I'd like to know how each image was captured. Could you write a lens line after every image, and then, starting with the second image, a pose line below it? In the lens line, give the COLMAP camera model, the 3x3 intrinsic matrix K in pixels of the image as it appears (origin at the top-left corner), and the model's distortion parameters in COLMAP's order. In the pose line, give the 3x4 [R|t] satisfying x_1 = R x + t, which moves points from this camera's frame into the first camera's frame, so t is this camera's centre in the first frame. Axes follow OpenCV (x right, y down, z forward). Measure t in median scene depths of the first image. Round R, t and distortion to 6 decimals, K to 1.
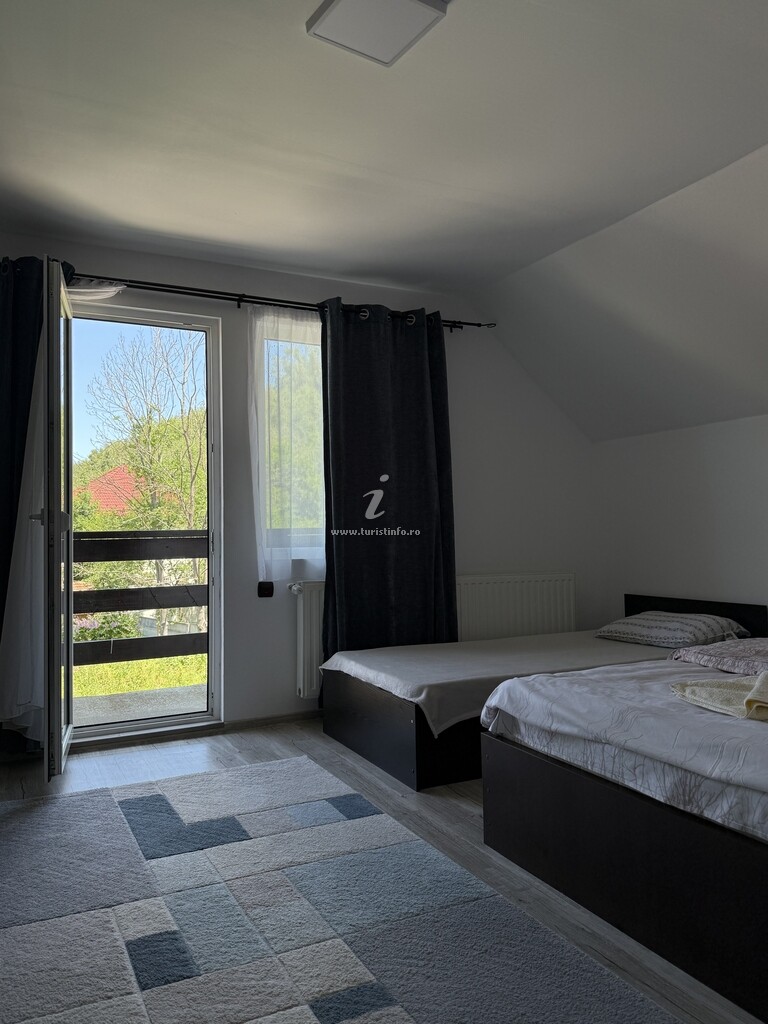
lens RADIAL K [[756.2, 0, 384.0], [0, 756.2, 514.3], [0, 0, 1]] dist [0.009702, -0.019283]
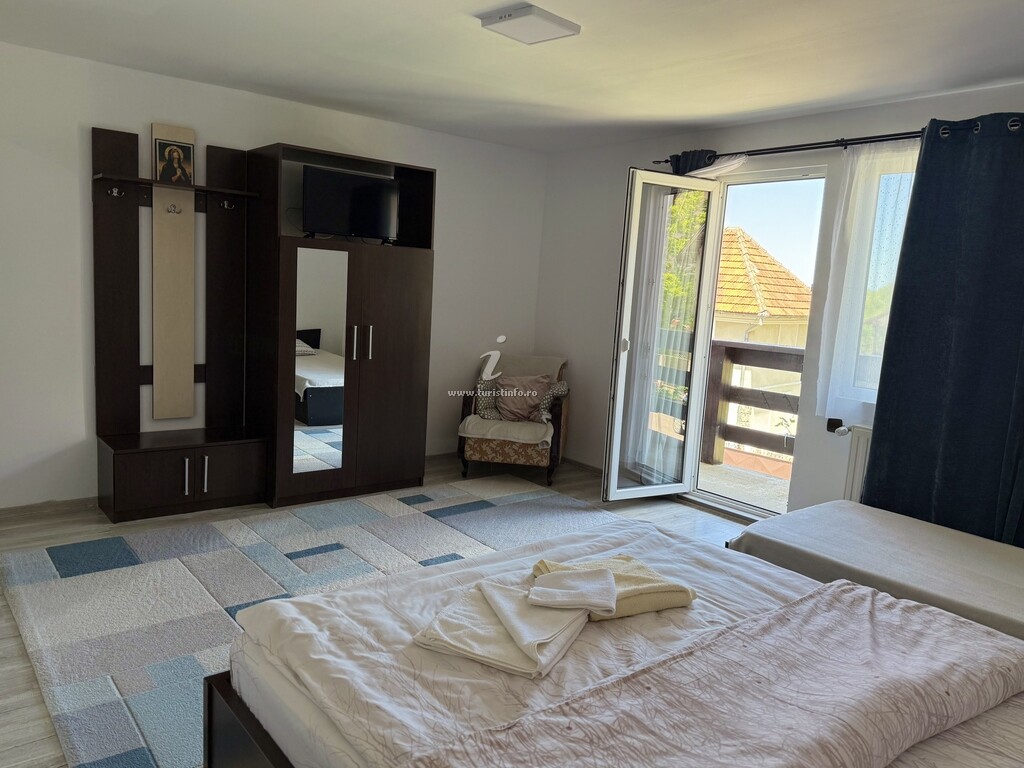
lens RADIAL K [[756.2, 0, 511.7], [0, 756.2, 385.1], [0, 0, 1]] dist [0.009702, -0.019283]
pose [[0.206309, 0.153018, -0.966448, 0.815041], [-0.047074, 0.988105, 0.146398, -0.078394], [0.977354, 0.015291, 0.211058, 0.312362]]
